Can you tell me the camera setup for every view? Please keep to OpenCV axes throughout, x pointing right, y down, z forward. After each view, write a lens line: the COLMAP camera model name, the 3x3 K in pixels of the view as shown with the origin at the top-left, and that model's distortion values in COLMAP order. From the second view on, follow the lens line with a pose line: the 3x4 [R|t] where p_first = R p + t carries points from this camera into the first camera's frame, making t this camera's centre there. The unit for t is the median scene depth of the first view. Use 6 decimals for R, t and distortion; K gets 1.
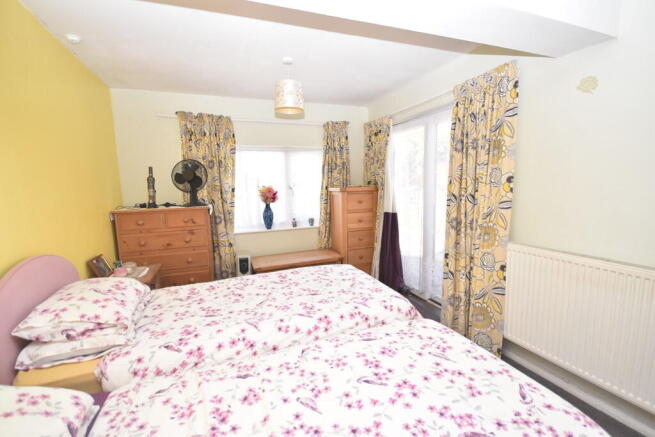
lens RADIAL K [[289.1, 0, 327.5], [0, 289.1, 218.5], [0, 0, 1]] dist [0.013749, -0.012591]
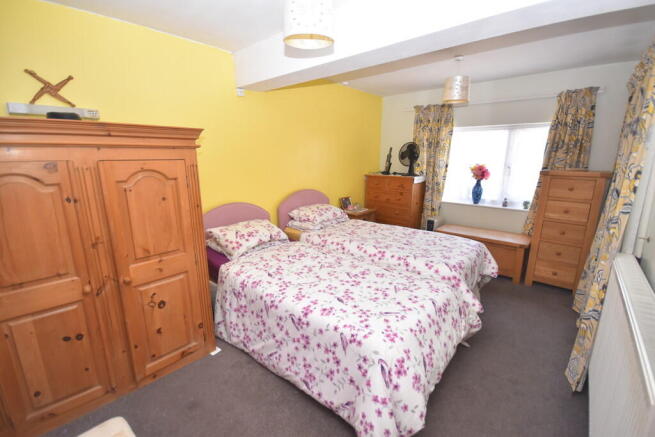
lens RADIAL K [[289.1, 0, 327.5], [0, 289.1, 218.5], [0, 0, 1]] dist [0.013749, -0.012591]
pose [[0.466434, 0.214811, -0.858077, 0.570759], [-0.126634, 0.976289, 0.175568, -0.036084], [0.875444, 0.026771, 0.482577, -0.011877]]
